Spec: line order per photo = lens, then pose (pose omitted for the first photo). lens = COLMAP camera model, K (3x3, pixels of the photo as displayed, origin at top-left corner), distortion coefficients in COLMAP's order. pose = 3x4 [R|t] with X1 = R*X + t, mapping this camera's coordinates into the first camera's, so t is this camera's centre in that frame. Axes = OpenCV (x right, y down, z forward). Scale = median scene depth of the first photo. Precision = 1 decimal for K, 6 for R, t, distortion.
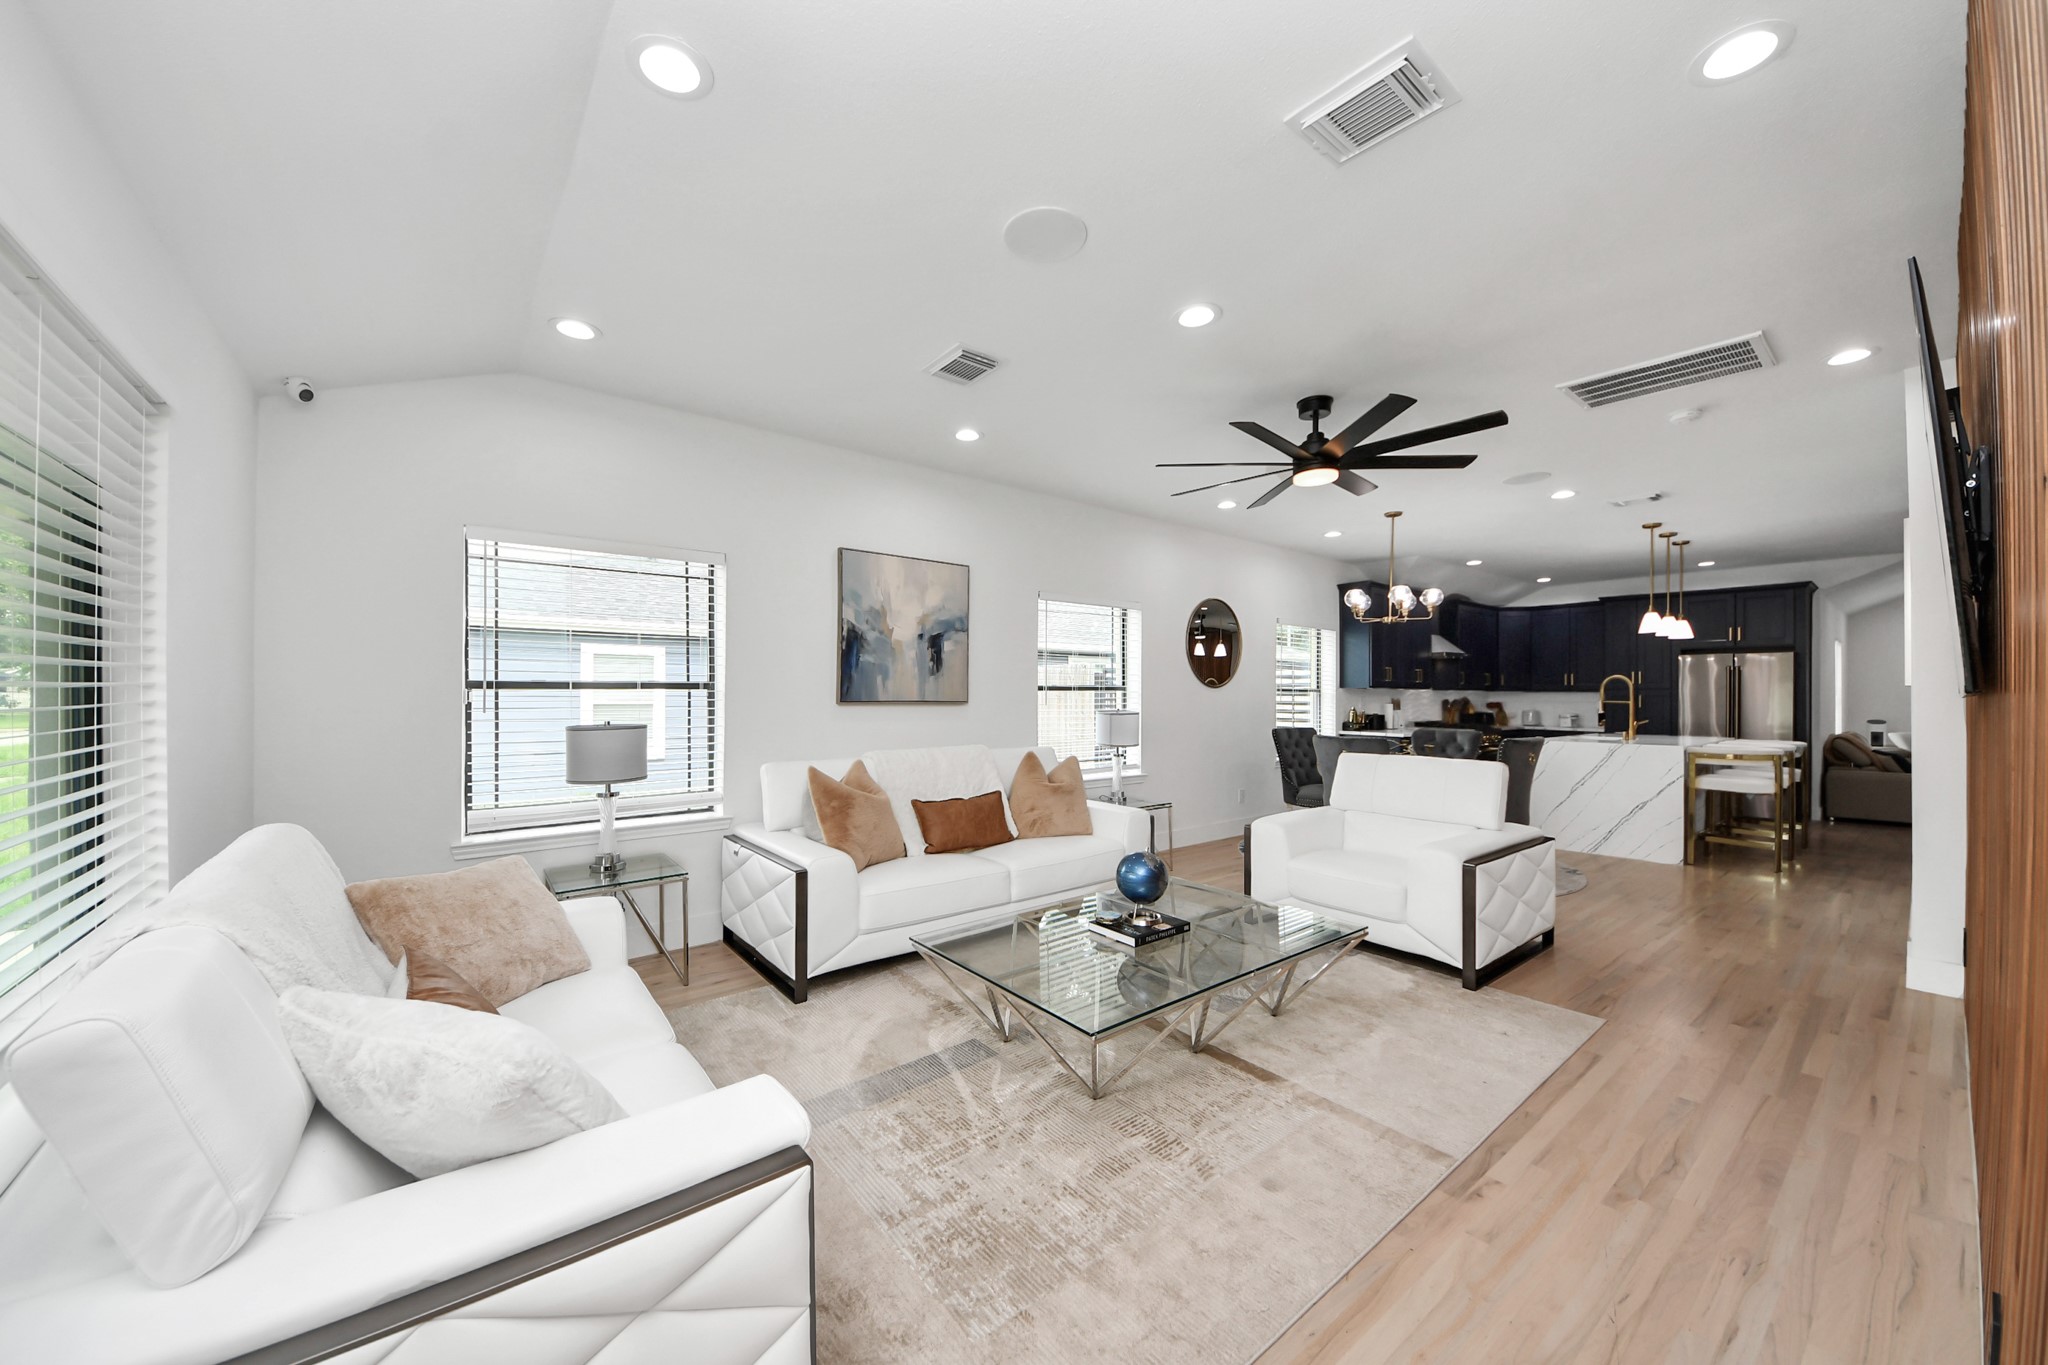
lens RADIAL K [[732.4, 0, 1029.1], [0, 732.4, 697.0], [0, 0, 1]] dist [-0.001460, -0.006400]
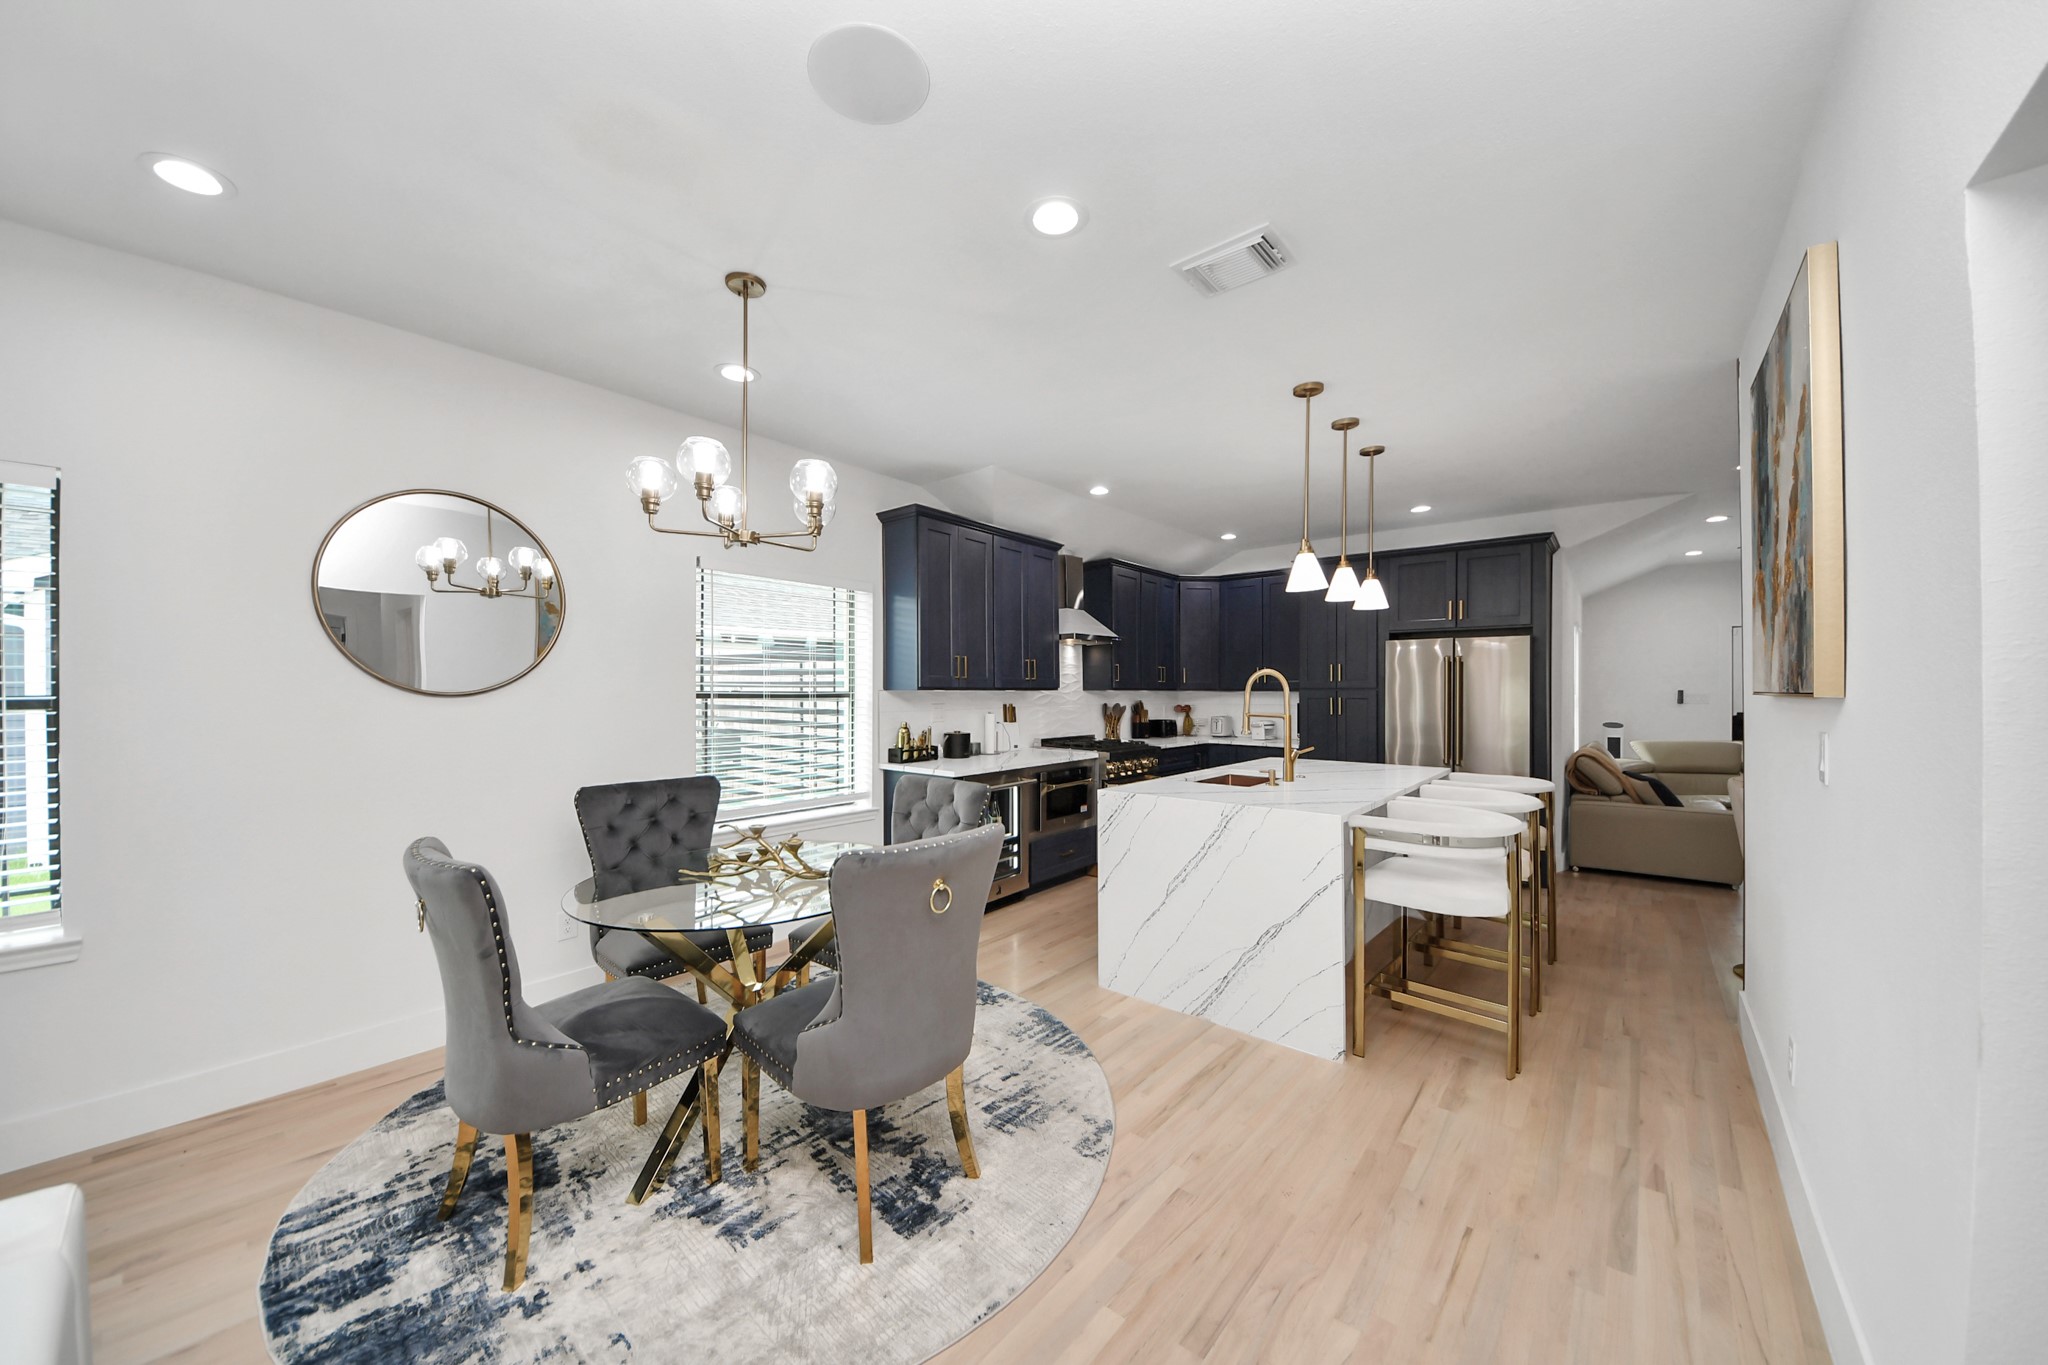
lens RADIAL K [[732.4, 0, 1030.2], [0, 732.4, 687.5], [0, 0, 1]] dist [-0.001460, -0.006400]
pose [[0.976874, -0.002838, 0.213797, 0.467349], [0.003127, 0.999995, -0.001013, -0.014890], [-0.213793, 0.001658, 0.976878, 0.447728]]
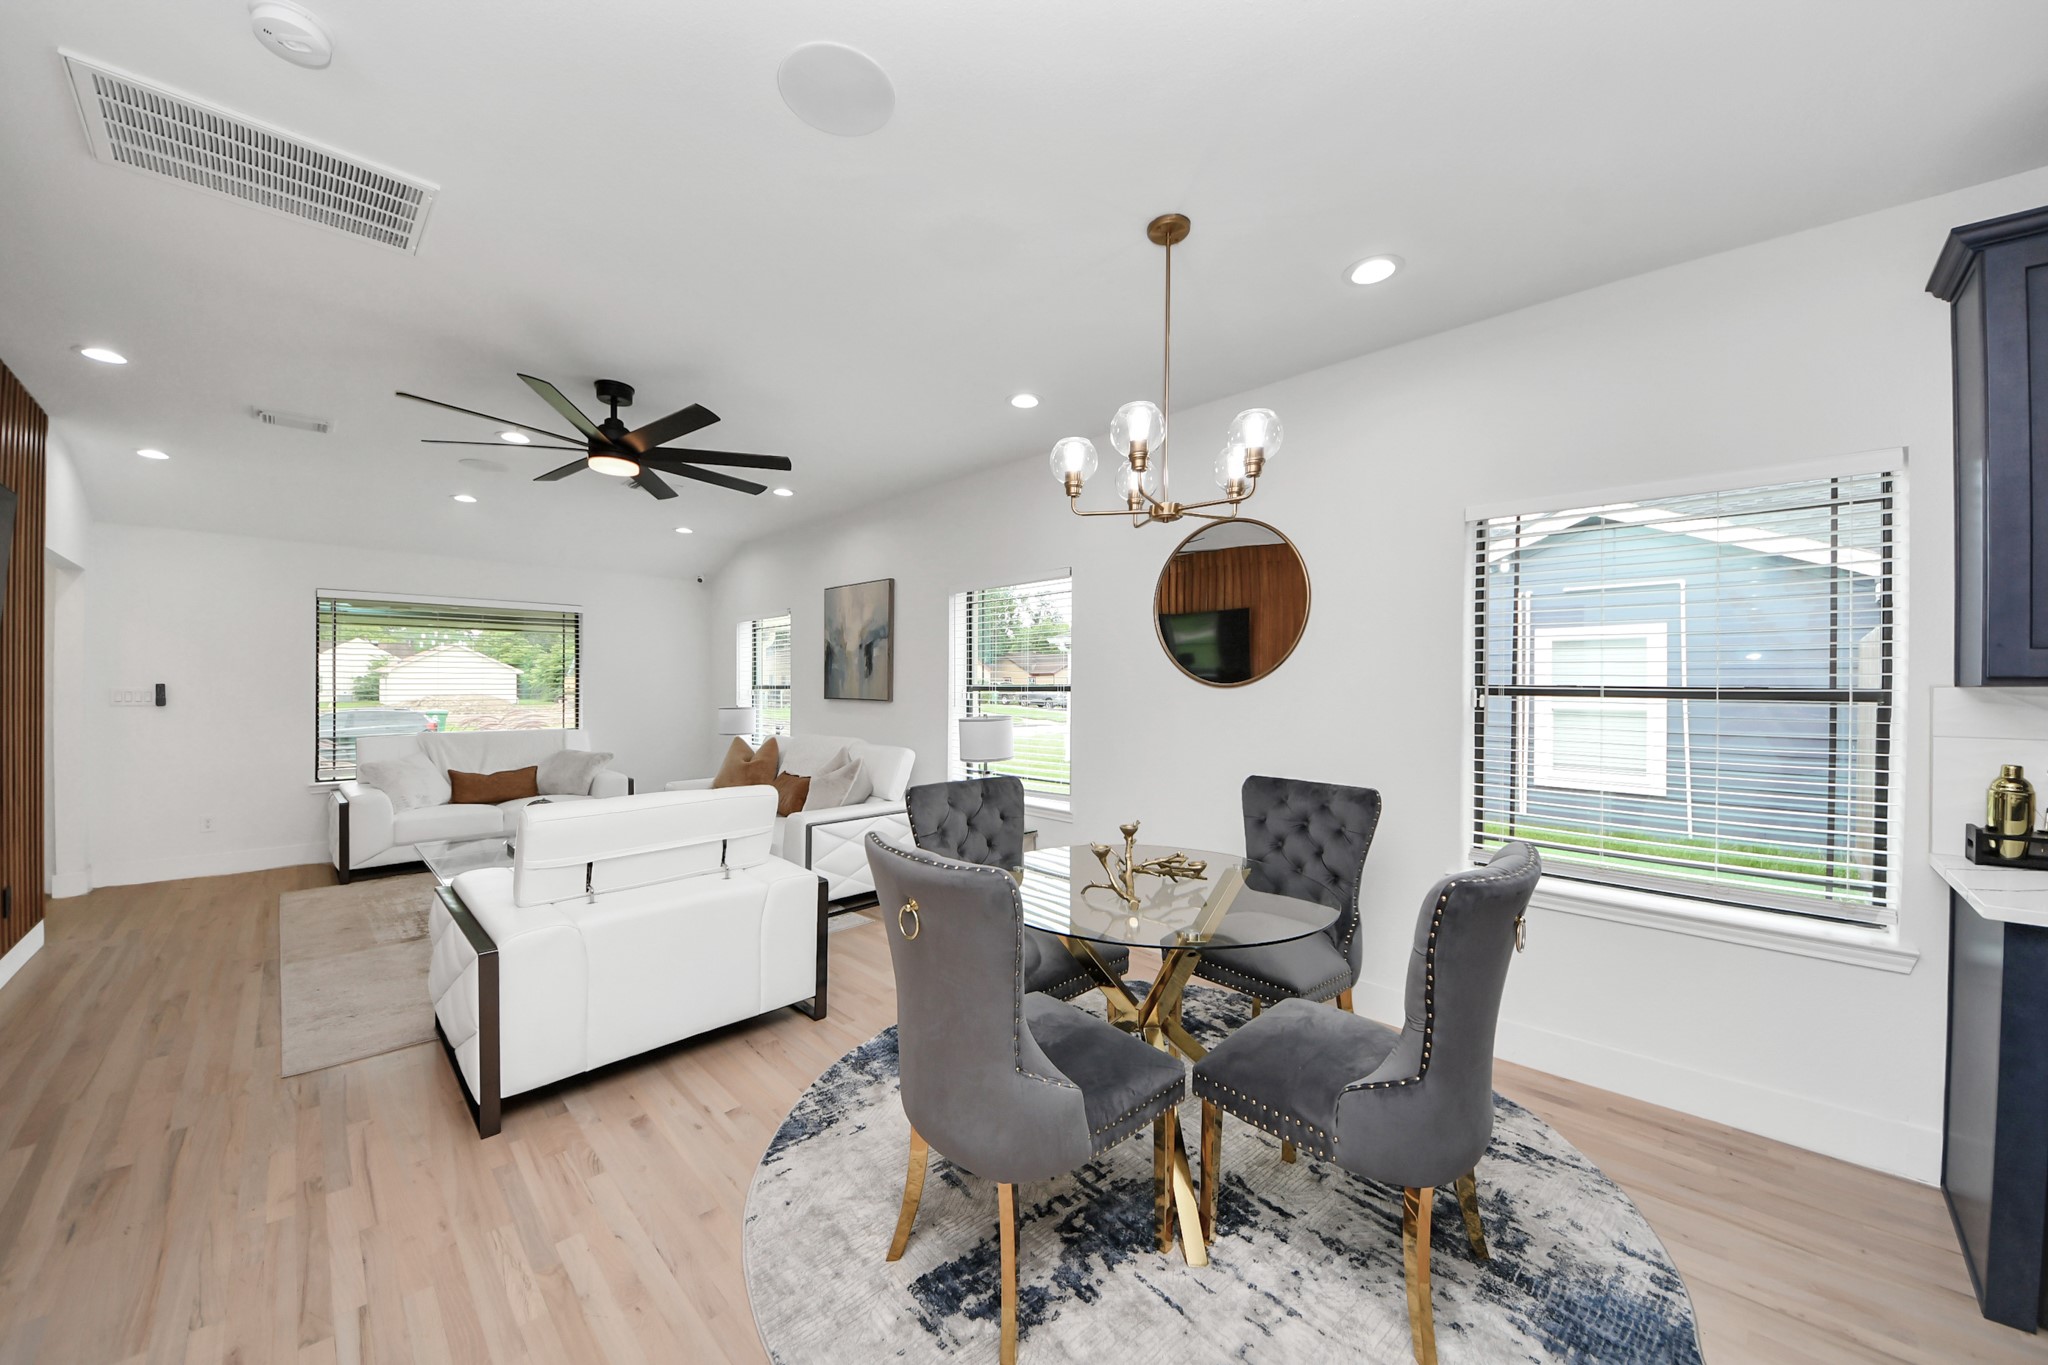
lens RADIAL K [[732.4, 0, 991.5], [0, 732.4, 683.5], [0, 0, 1]] dist [-0.001460, -0.006400]
pose [[0.110707, -0.011679, -0.993784, 0.700160], [-0.017056, 0.999761, -0.013649, -0.005113], [0.993707, 0.018461, 0.110481, 0.697580]]
